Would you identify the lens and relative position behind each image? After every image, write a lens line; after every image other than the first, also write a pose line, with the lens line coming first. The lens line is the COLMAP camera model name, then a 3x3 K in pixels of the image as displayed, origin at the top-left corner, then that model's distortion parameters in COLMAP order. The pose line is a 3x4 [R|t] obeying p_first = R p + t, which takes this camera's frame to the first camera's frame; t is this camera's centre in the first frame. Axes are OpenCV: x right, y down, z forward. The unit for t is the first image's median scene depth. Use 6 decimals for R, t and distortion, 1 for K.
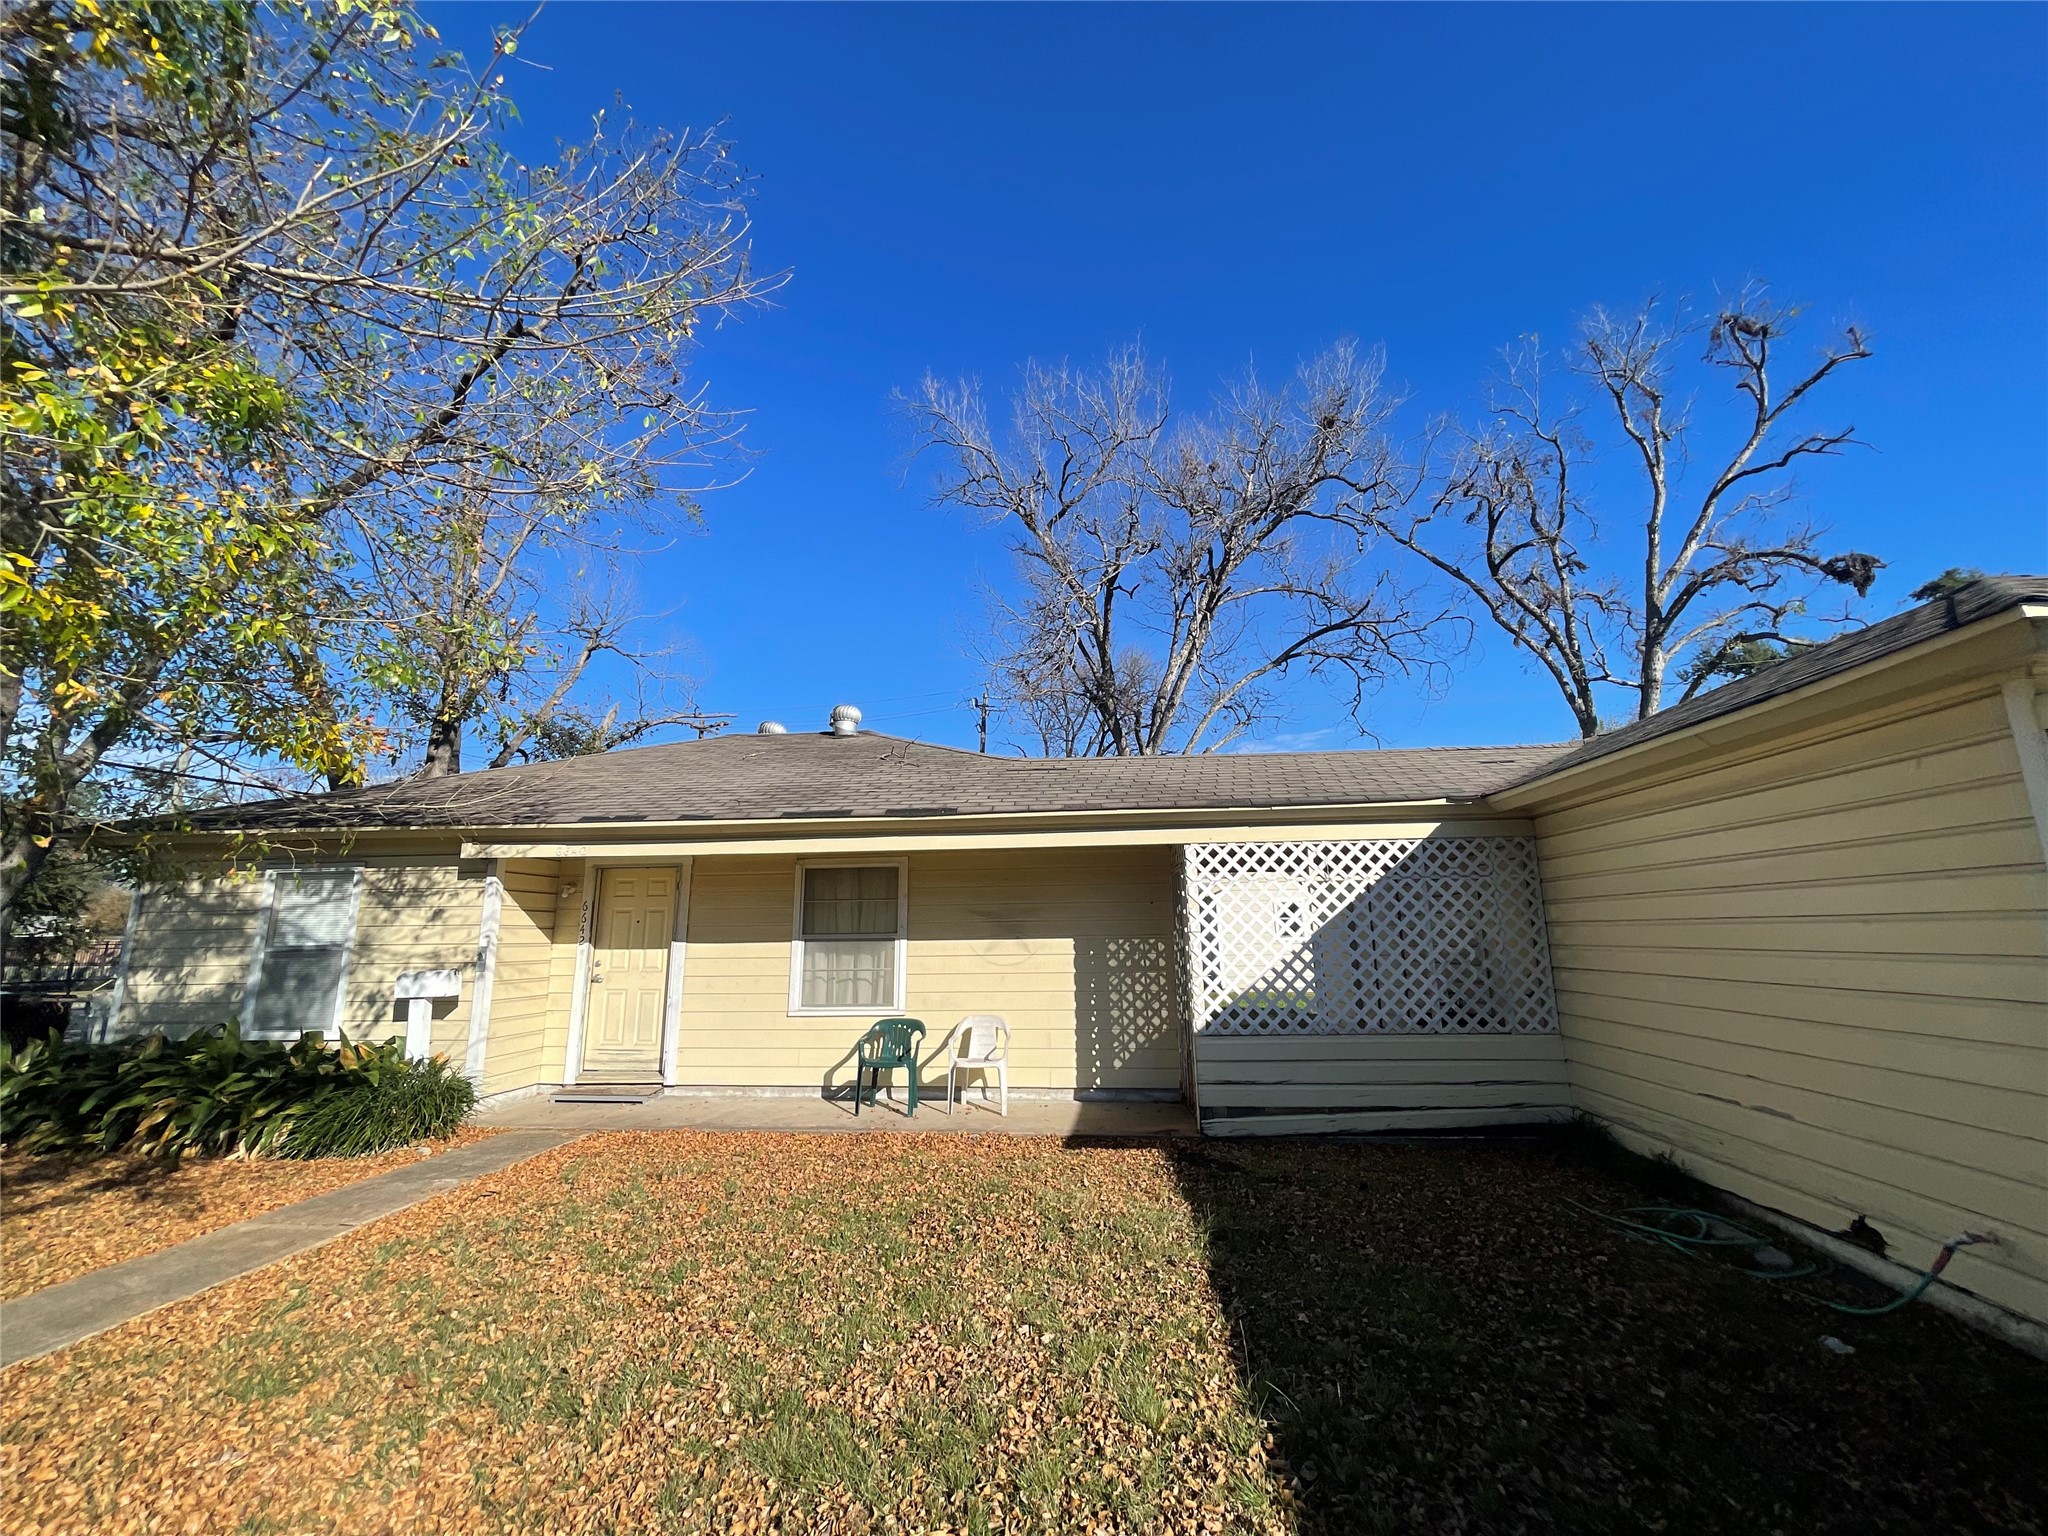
lens RADIAL K [[827.2, 0, 1025.7], [0, 827.2, 766.9], [0, 0, 1]] dist [-0.000979, 0.000061]
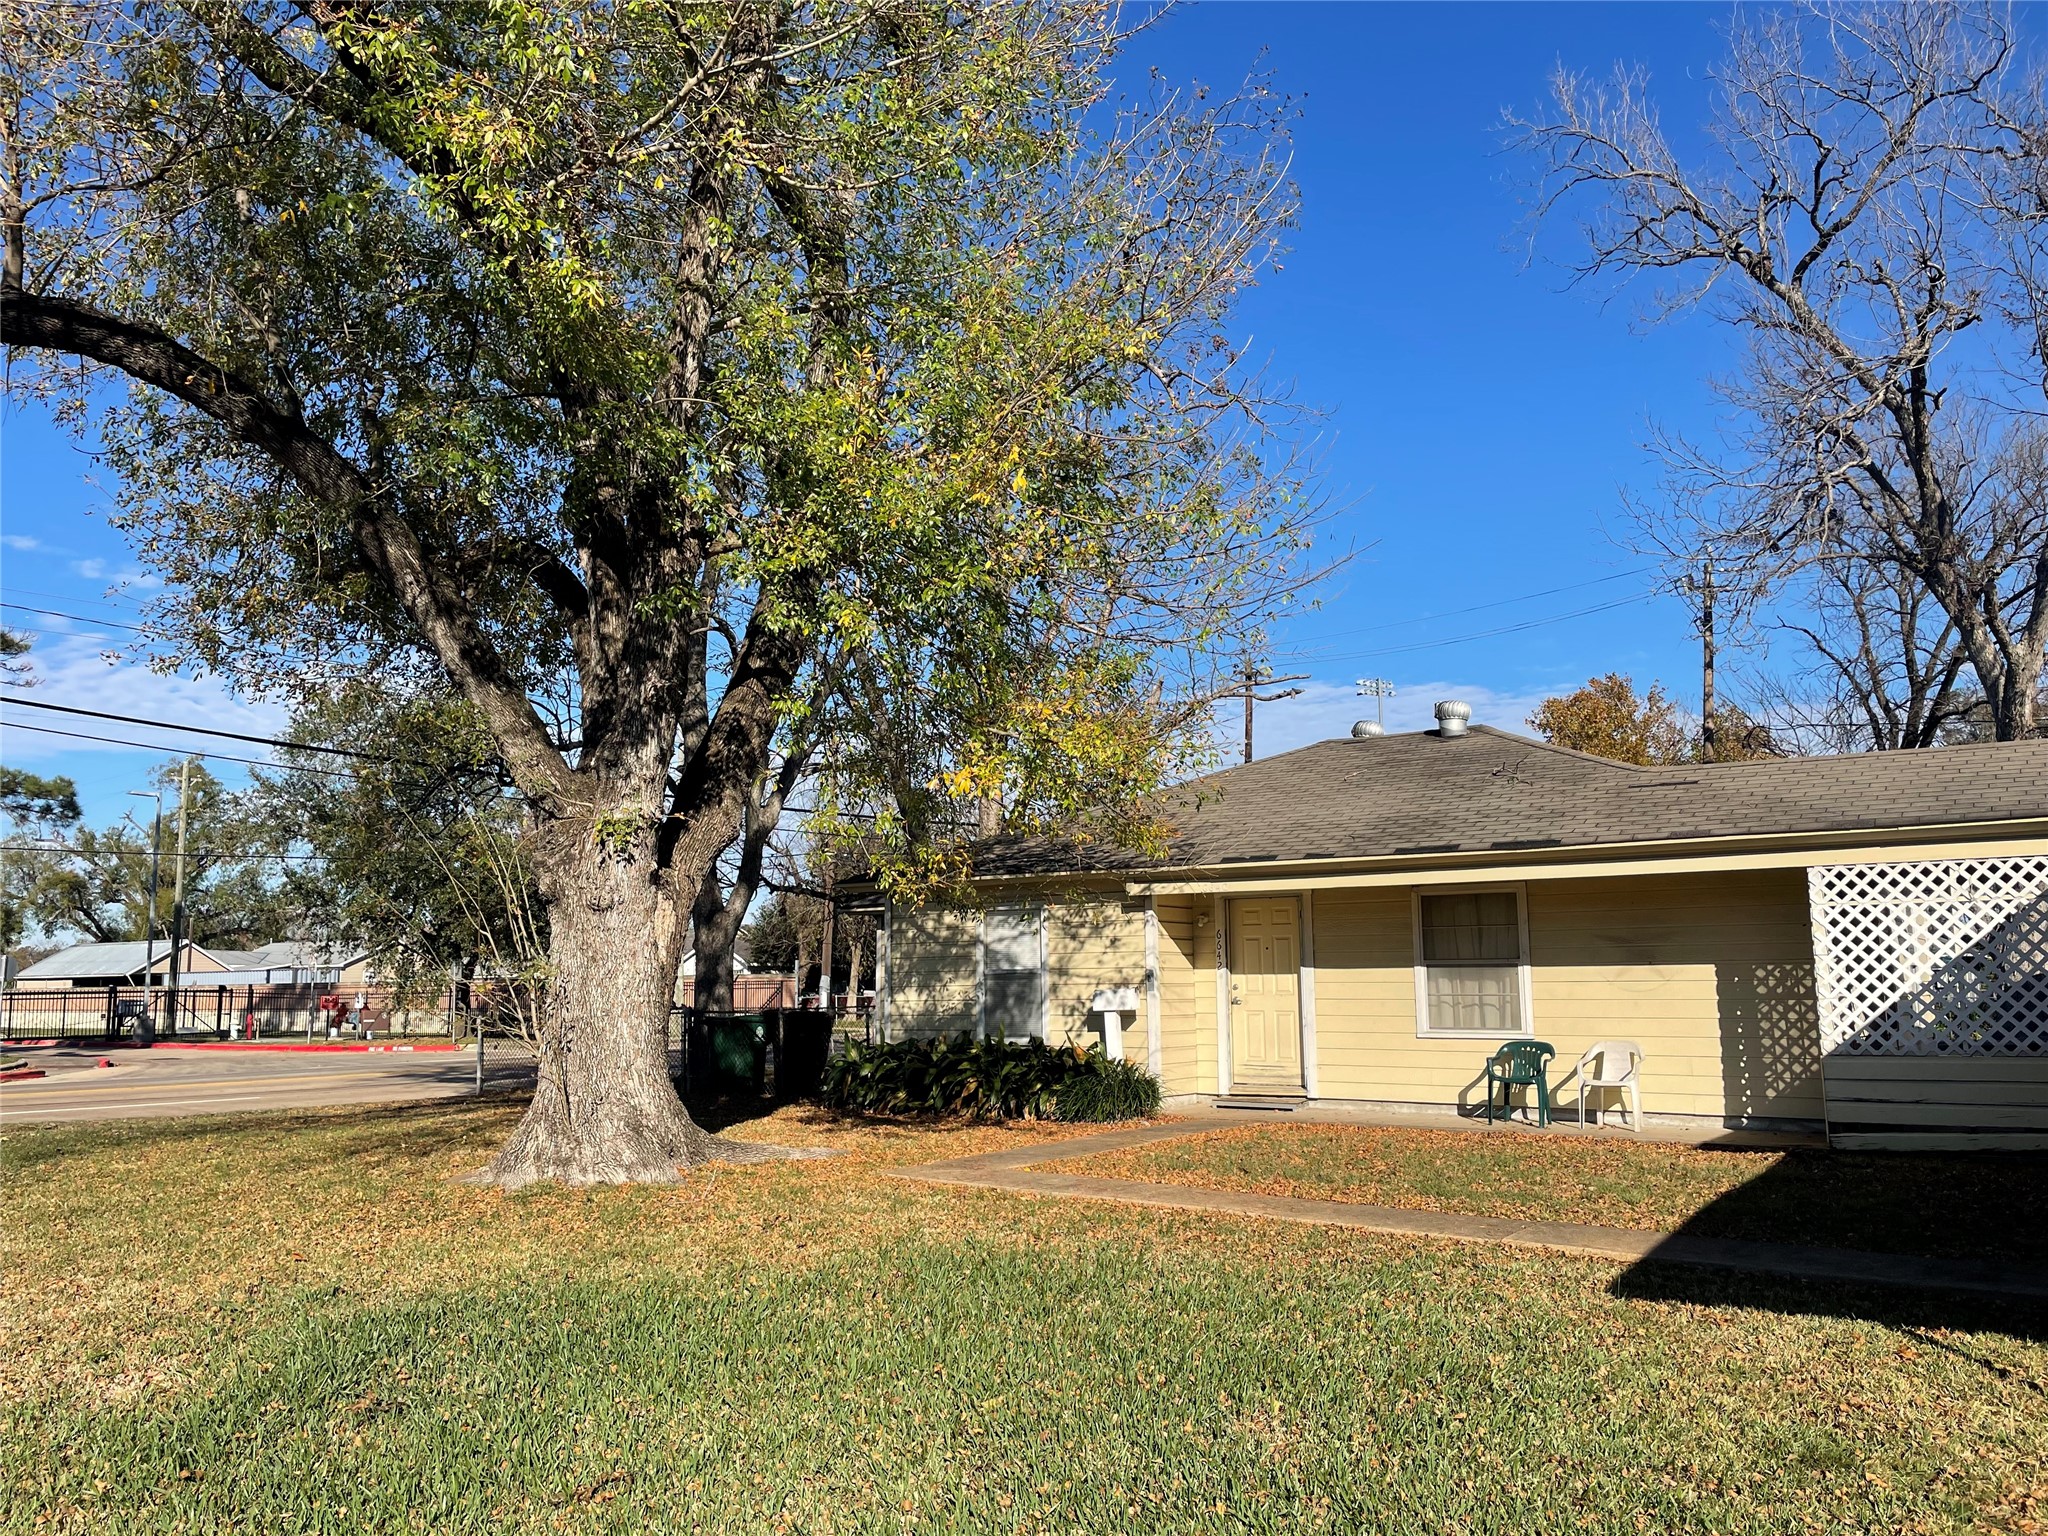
lens RADIAL K [[1533.9, 0, 1005.2], [0, 1533.9, 774.3], [0, 0, 1]] dist [0.064892, -0.037641]
pose [[0.866021, -0.064729, -0.495801, 0.253891], [0.096685, 0.994549, 0.039038, -0.157892], [0.490571, -0.081744, 0.867558, -0.933515]]
